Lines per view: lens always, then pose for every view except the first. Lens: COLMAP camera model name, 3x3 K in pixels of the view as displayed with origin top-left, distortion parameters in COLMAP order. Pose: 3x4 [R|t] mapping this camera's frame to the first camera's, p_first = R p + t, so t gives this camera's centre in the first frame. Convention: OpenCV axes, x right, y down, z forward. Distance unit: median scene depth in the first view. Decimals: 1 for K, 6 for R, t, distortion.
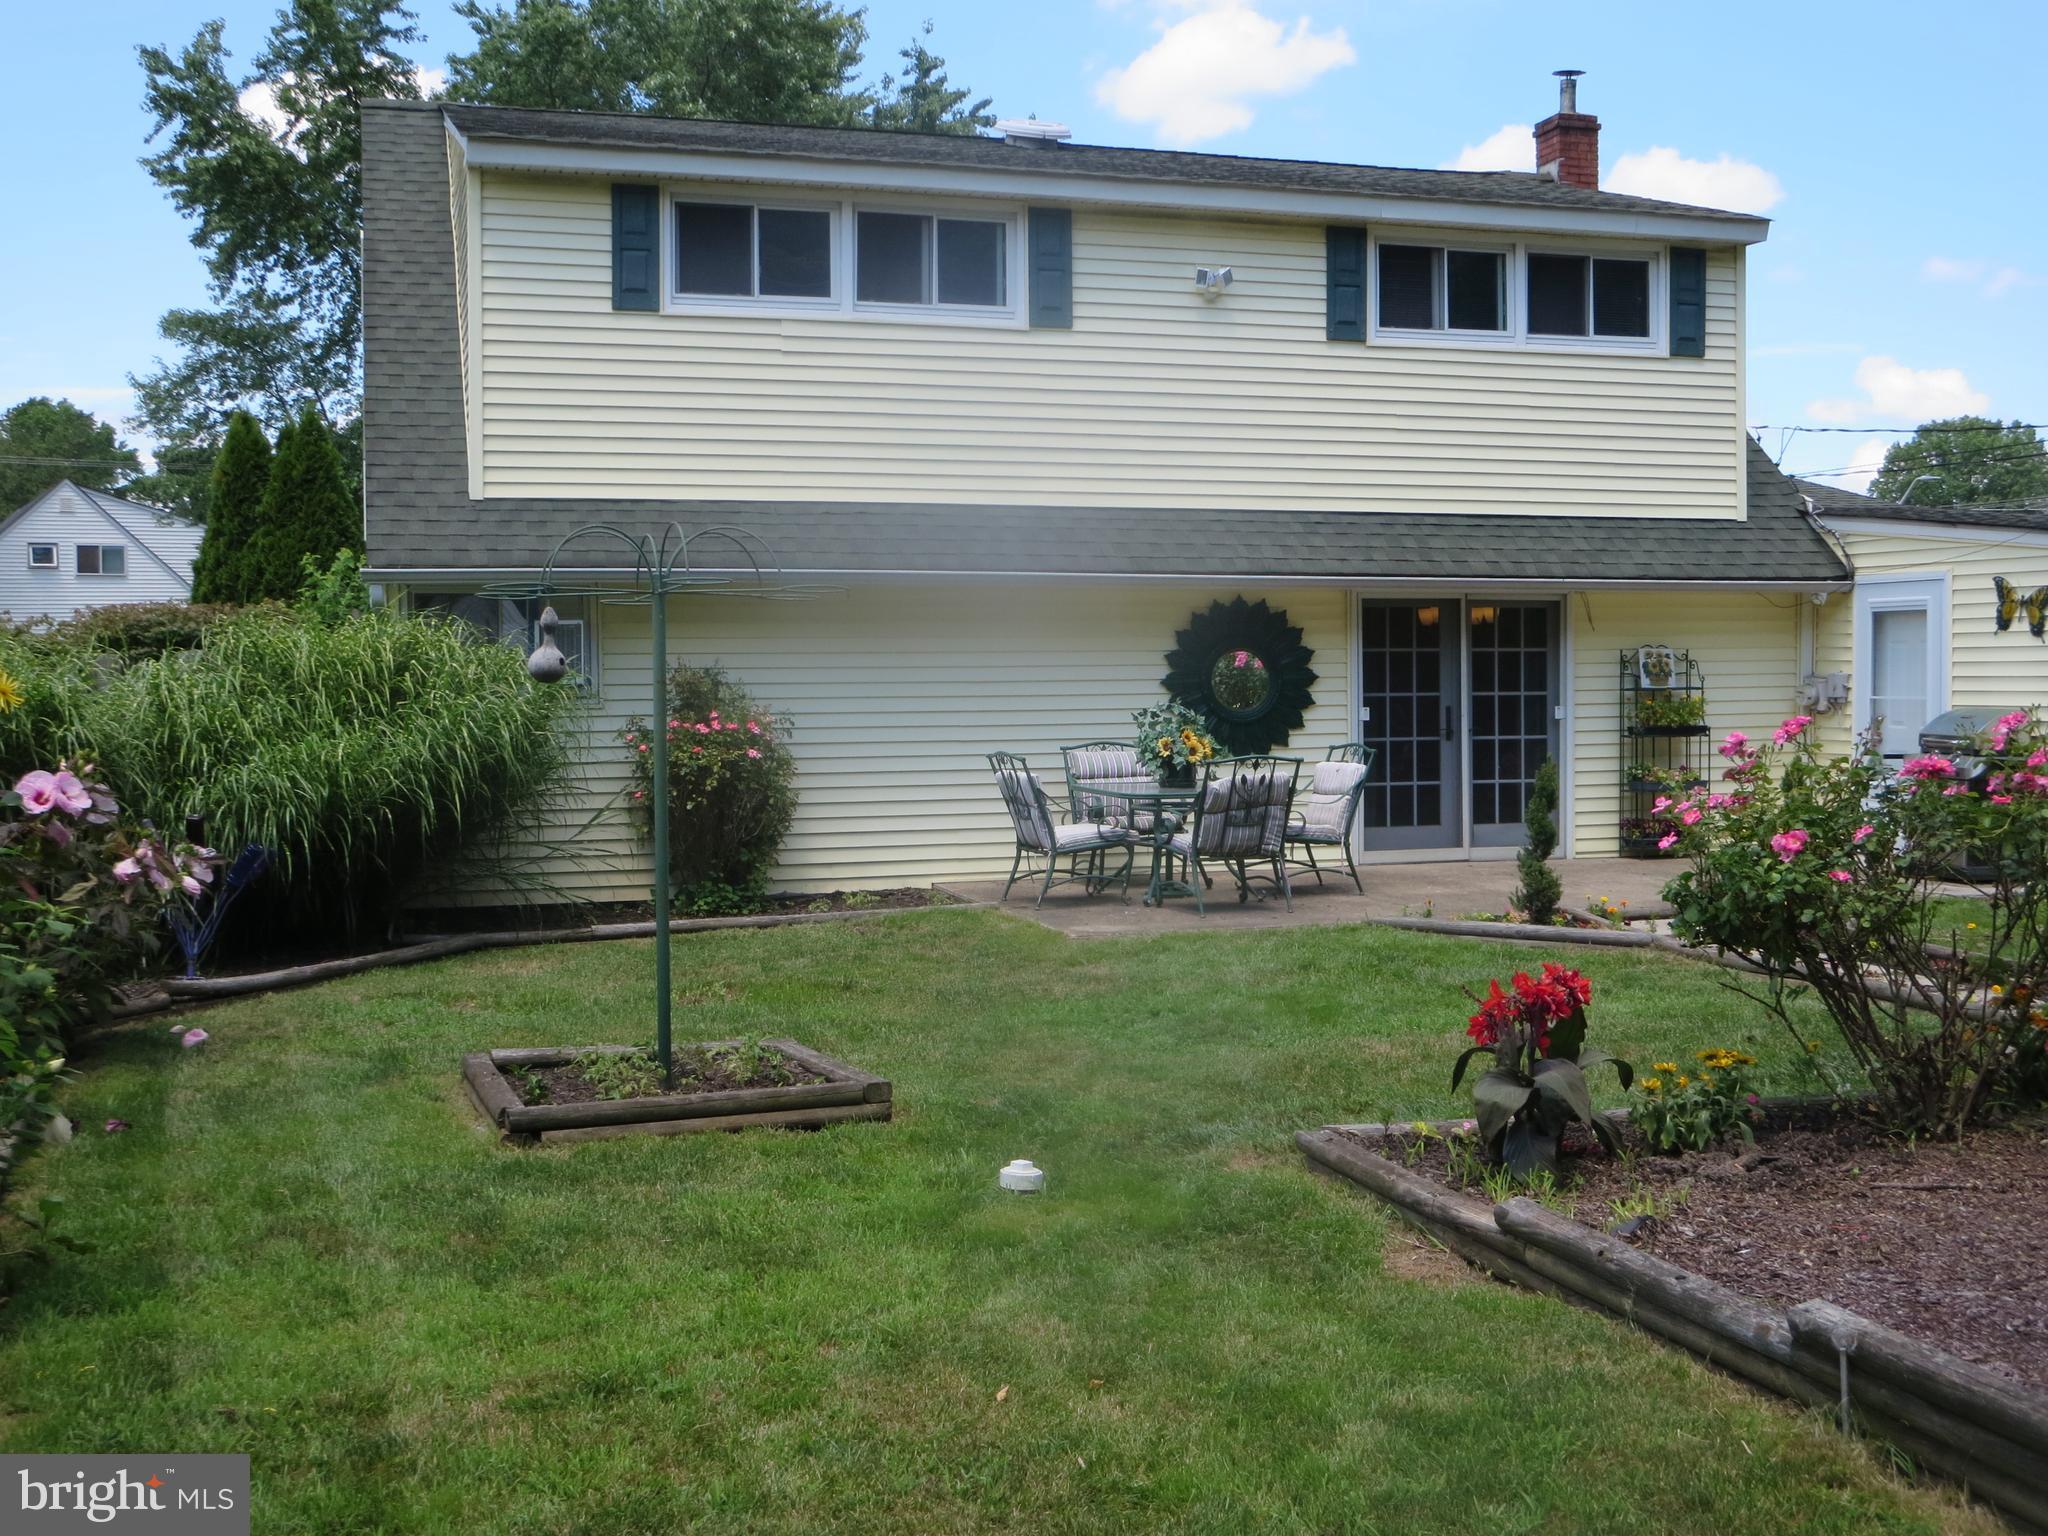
lens RADIAL K [[2133.2, 0, 1010.4], [0, 2133.2, 718.6], [0, 0, 1]] dist [-0.015971, -0.193233]
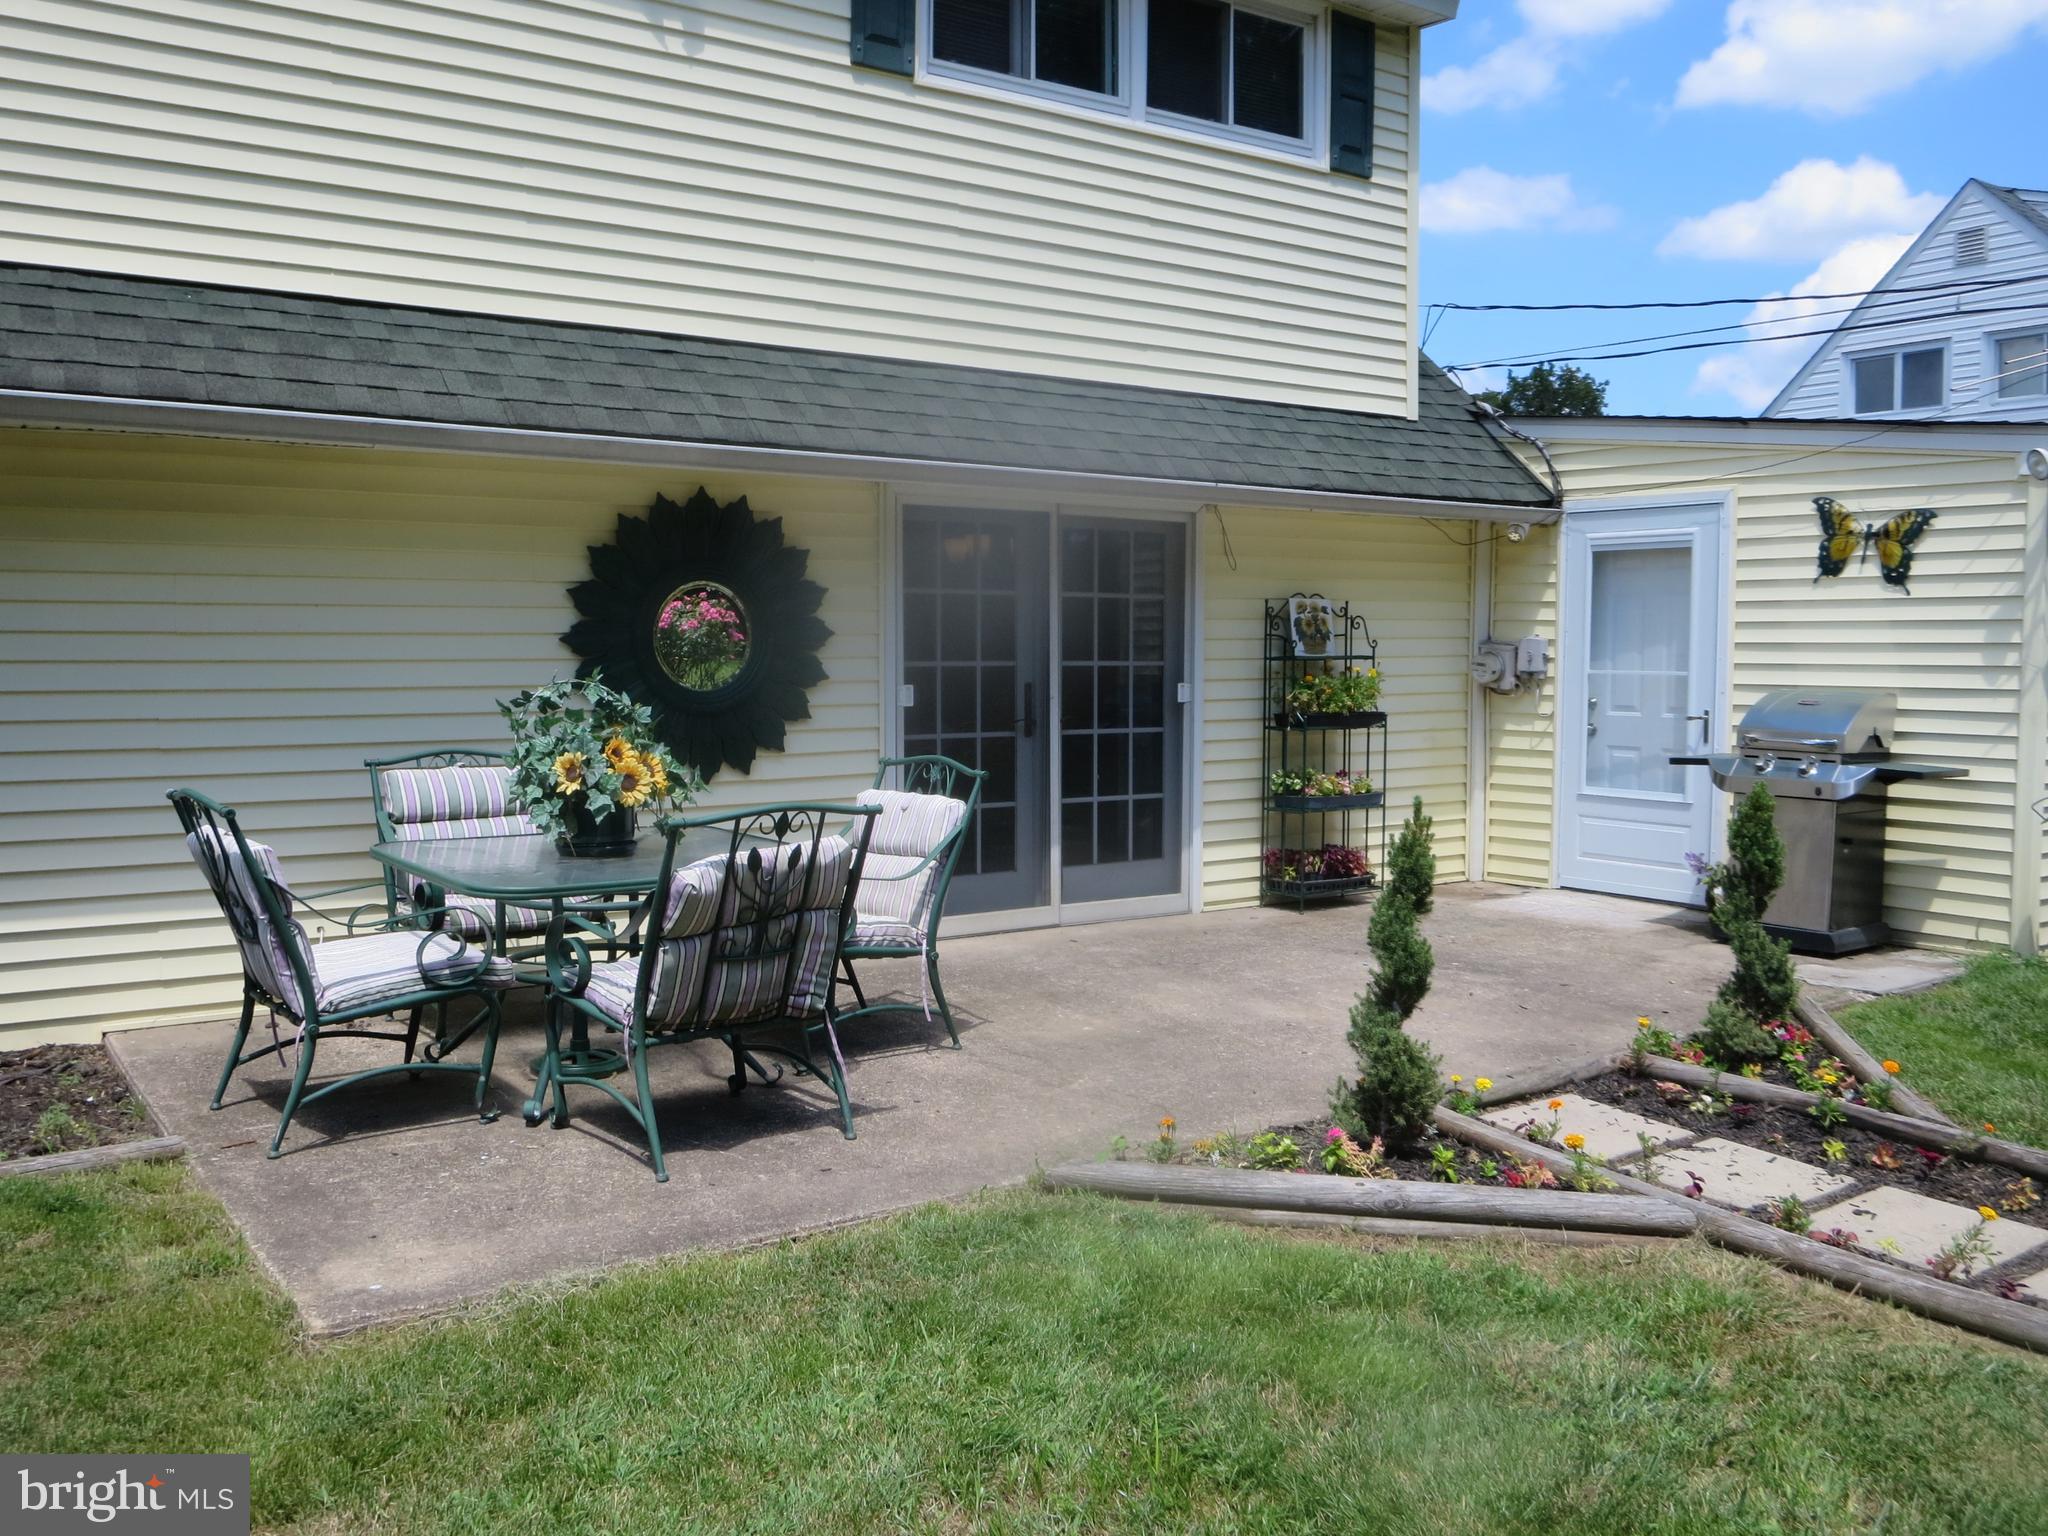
lens RADIAL K [[1724.3, 0, 994.0], [0, 1724.3, 723.0], [0, 0, 1]] dist [-0.058510, -0.000634]
pose [[0.950775, -0.004371, 0.309852, 0.038449], [-0.003362, 0.999696, 0.024417, -0.006465], [-0.309864, -0.024257, 0.950471, 0.531150]]
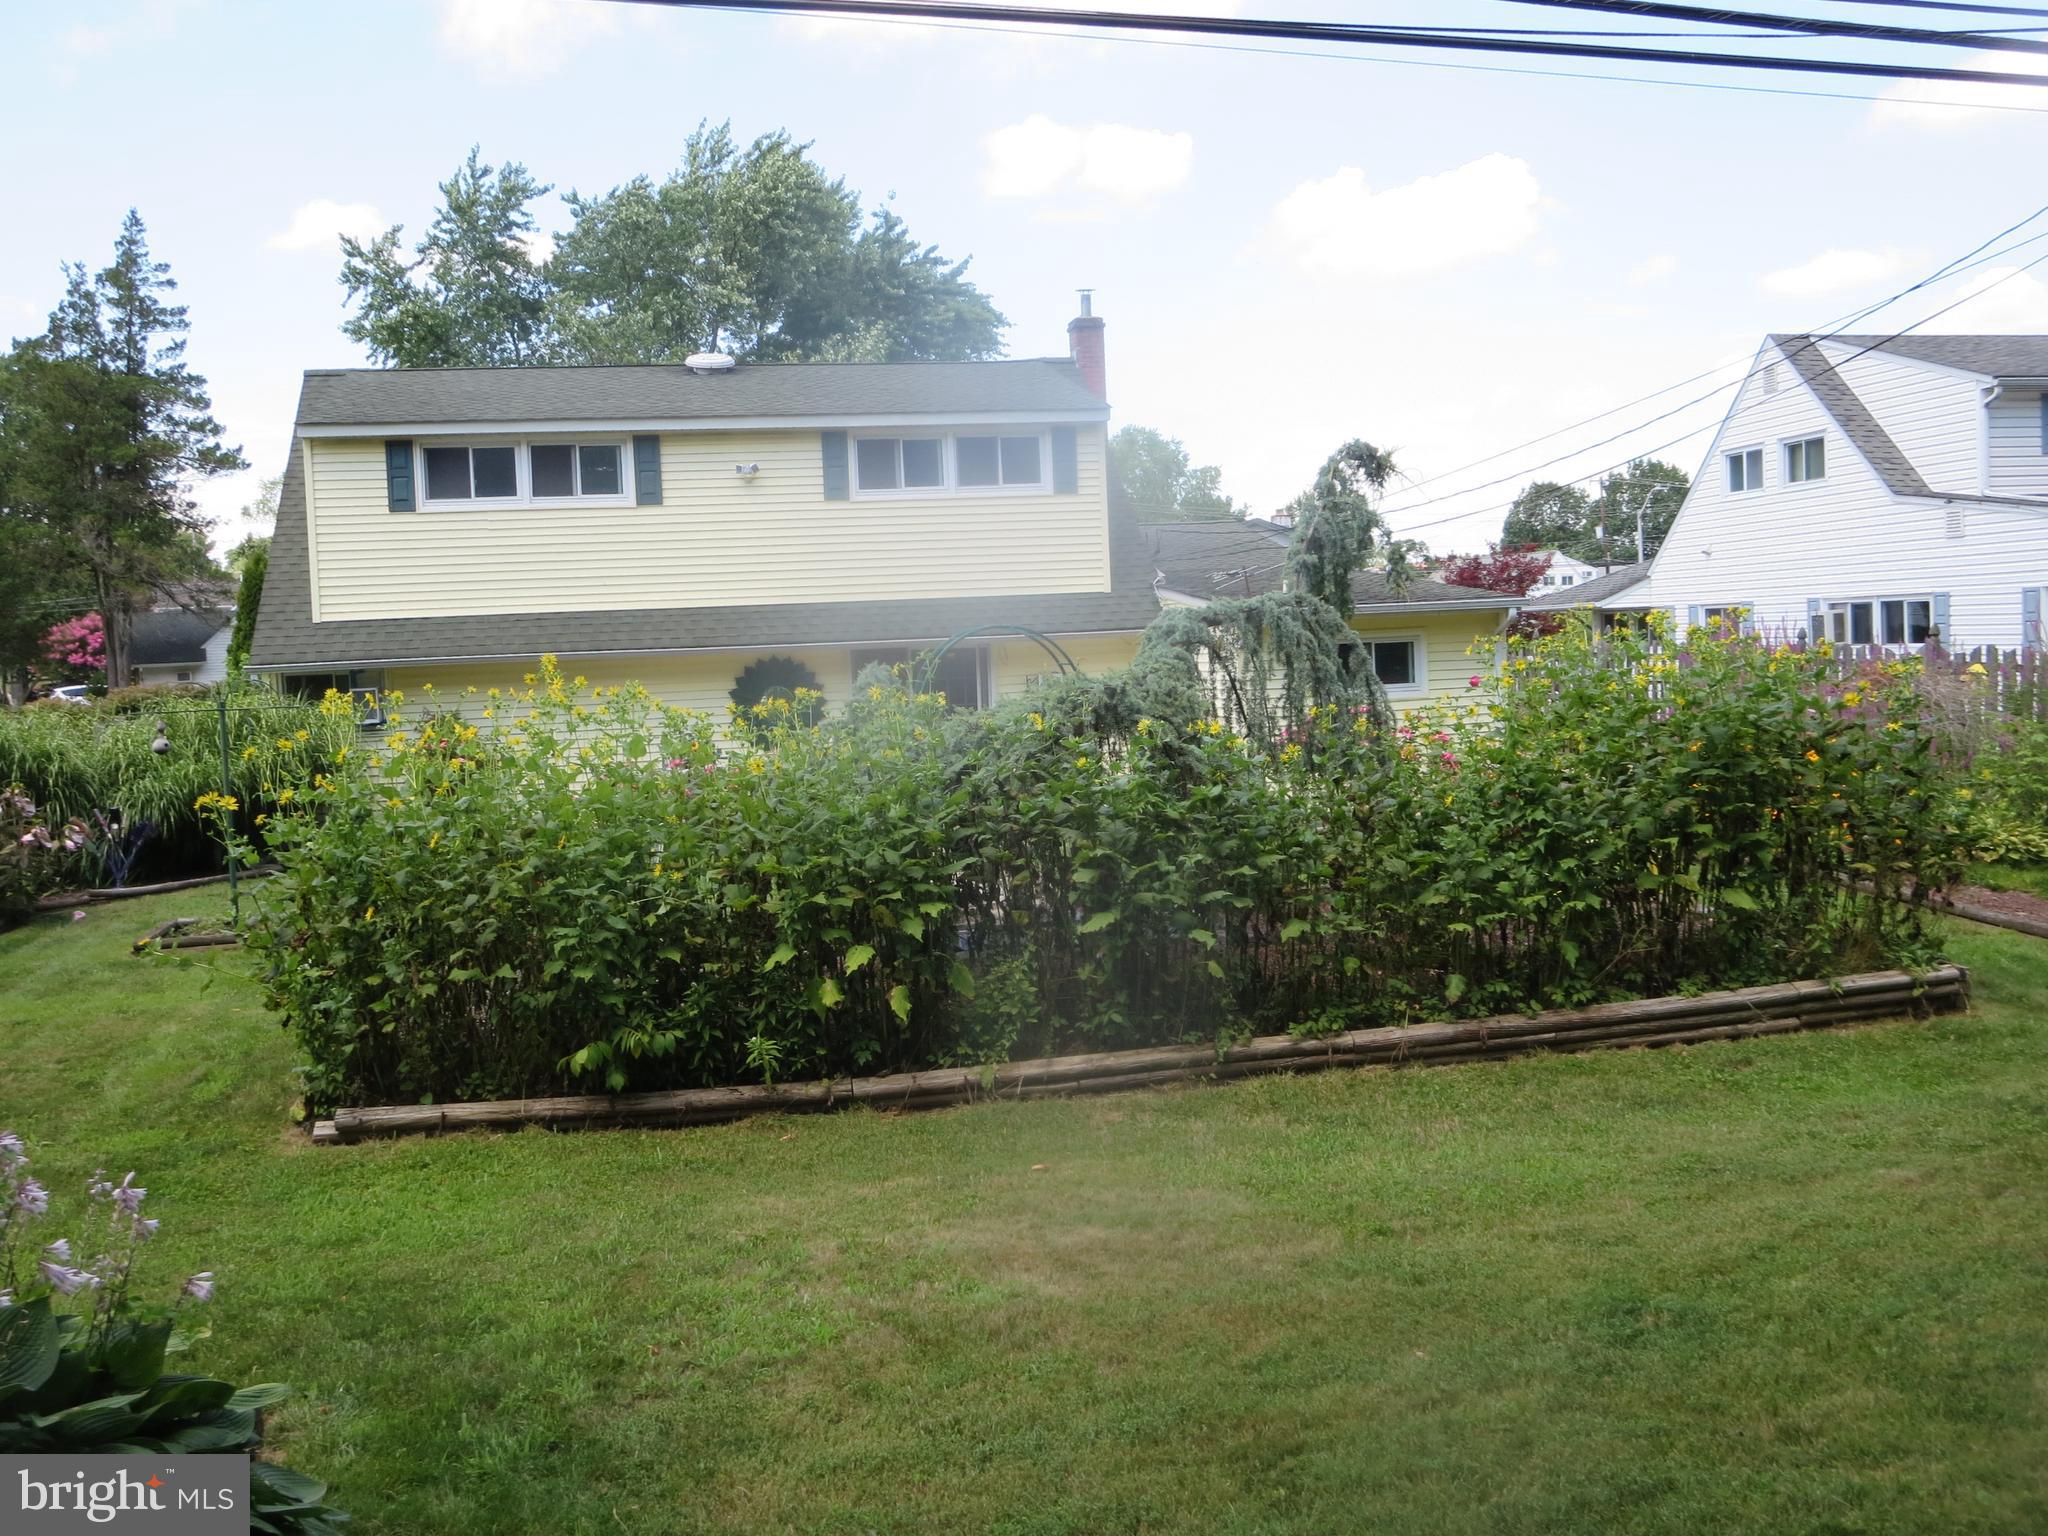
lens RADIAL K [[1724.3, 0, 994.0], [0, 1724.3, 723.0], [0, 0, 1]] dist [-0.058510, -0.000634]
pose [[0.994865, -0.031522, -0.096182, 0.406038], [0.033974, 0.999136, 0.023958, -0.030045], [0.095344, -0.027103, 0.995075, -0.342366]]
